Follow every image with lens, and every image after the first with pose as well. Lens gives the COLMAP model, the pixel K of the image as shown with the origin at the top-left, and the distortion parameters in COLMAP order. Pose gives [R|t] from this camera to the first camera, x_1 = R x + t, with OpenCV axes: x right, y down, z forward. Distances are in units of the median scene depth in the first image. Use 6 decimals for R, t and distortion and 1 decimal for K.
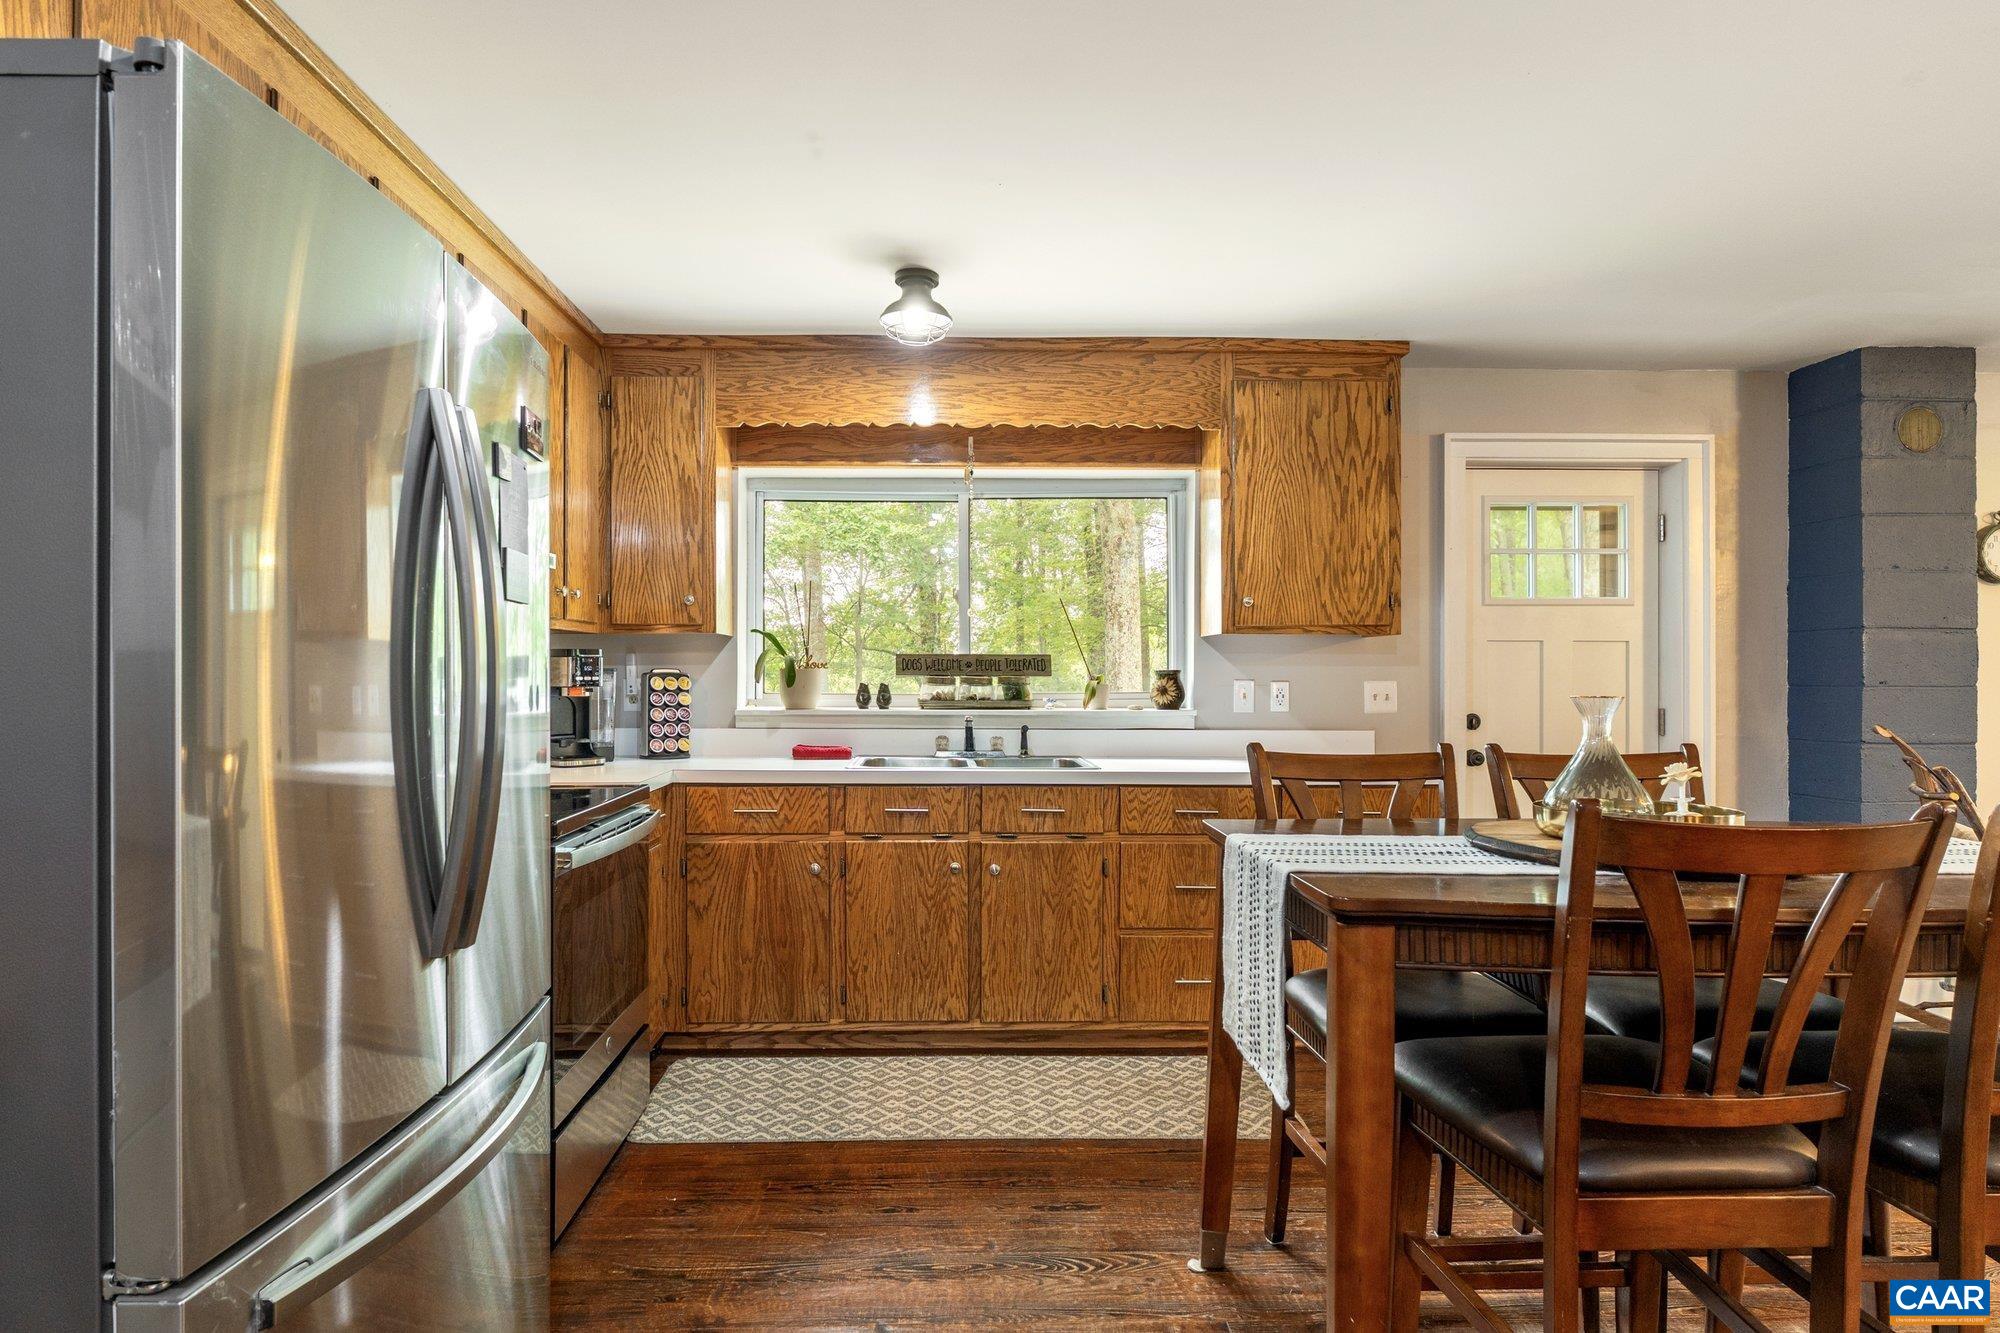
lens RADIAL K [[973.6, 0, 996.3], [0, 973.6, 686.6], [0, 0, 1]] dist [-0.017806, -0.000362]
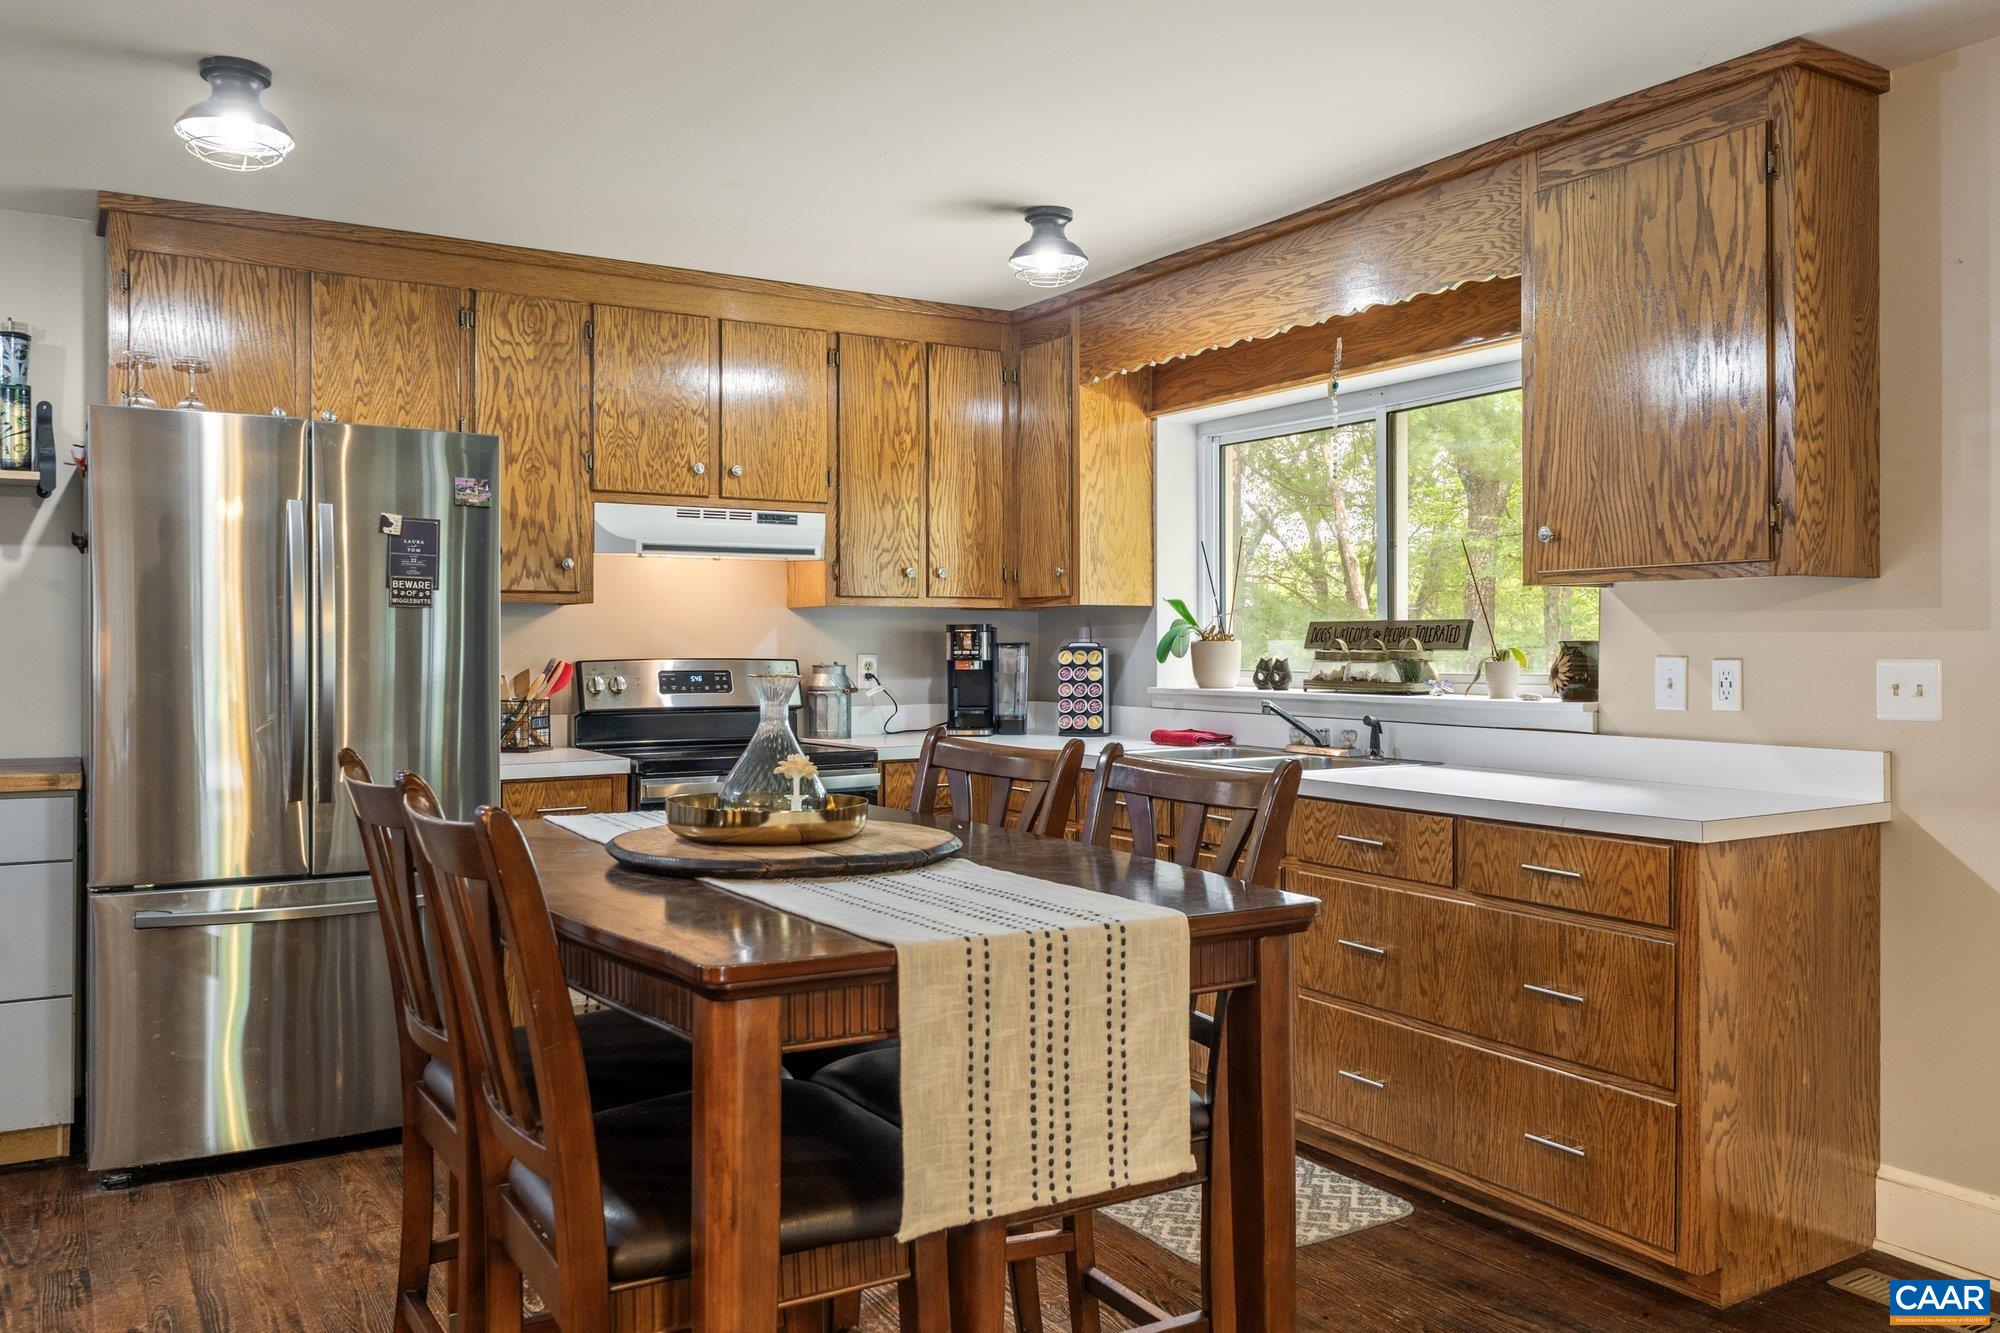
lens RADIAL K [[1520.1, 0, 1009.8], [0, 1520.1, 650.2], [0, 0, 1]] dist [0.001195, -0.004061]
pose [[0.515427, 0.000857, -0.856933, 0.928891], [-0.006457, 0.999975, -0.002884, -0.005846], [0.856909, 0.007020, 0.515420, 0.180133]]
